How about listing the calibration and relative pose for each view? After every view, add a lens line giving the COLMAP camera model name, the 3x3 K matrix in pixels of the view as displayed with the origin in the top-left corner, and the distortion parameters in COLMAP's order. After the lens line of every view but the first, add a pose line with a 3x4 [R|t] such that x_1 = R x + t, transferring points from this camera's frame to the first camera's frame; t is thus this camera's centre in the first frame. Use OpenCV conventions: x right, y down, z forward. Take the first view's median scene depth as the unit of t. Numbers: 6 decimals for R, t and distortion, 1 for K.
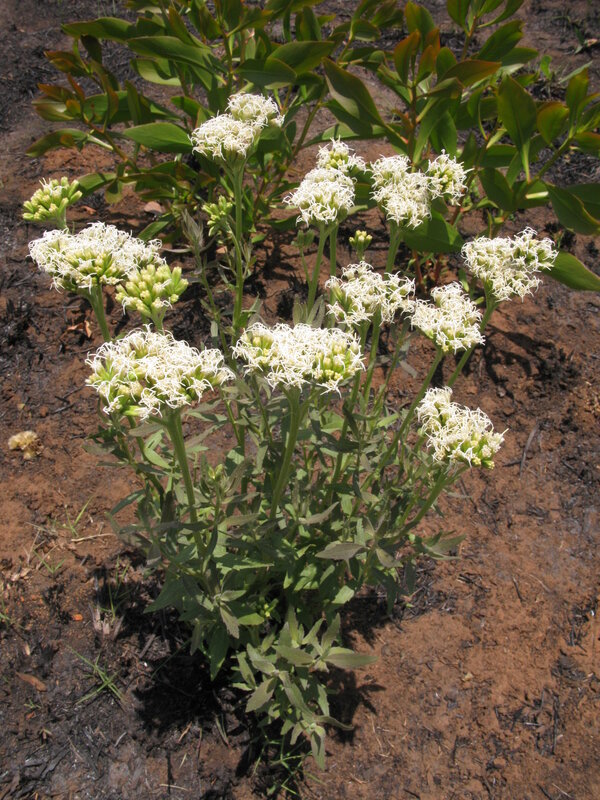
lens RADIAL K [[792.9, 0, 300.0], [0, 792.9, 400.0], [0, 0, 1]] dist [-0.228139, 0.260365]
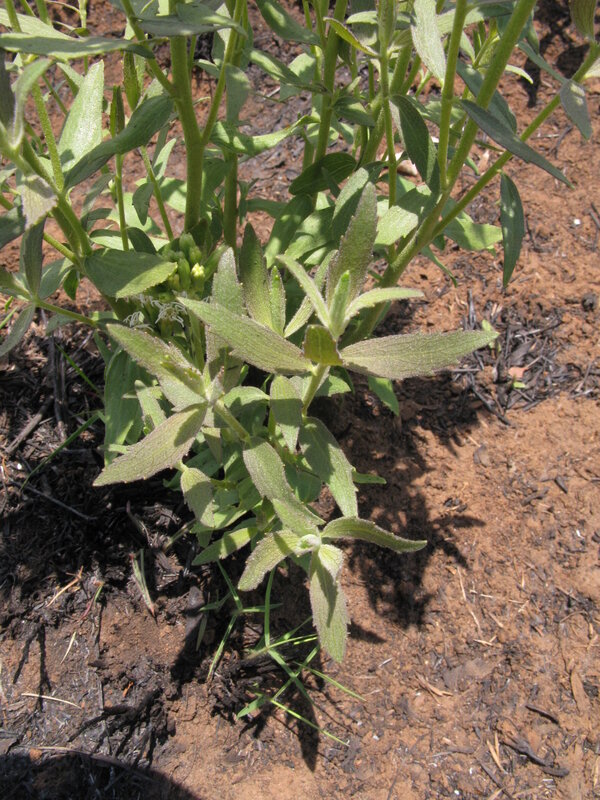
lens RADIAL K [[792.9, 0, 300.0], [0, 792.9, 400.0], [0, 0, 1]] dist [-0.228139, 0.260365]
pose [[0.996108, -0.022892, -0.085111, 0.034804], [0.032009, 0.993706, 0.107348, 0.249686], [0.082118, -0.109654, 0.990572, 0.504461]]
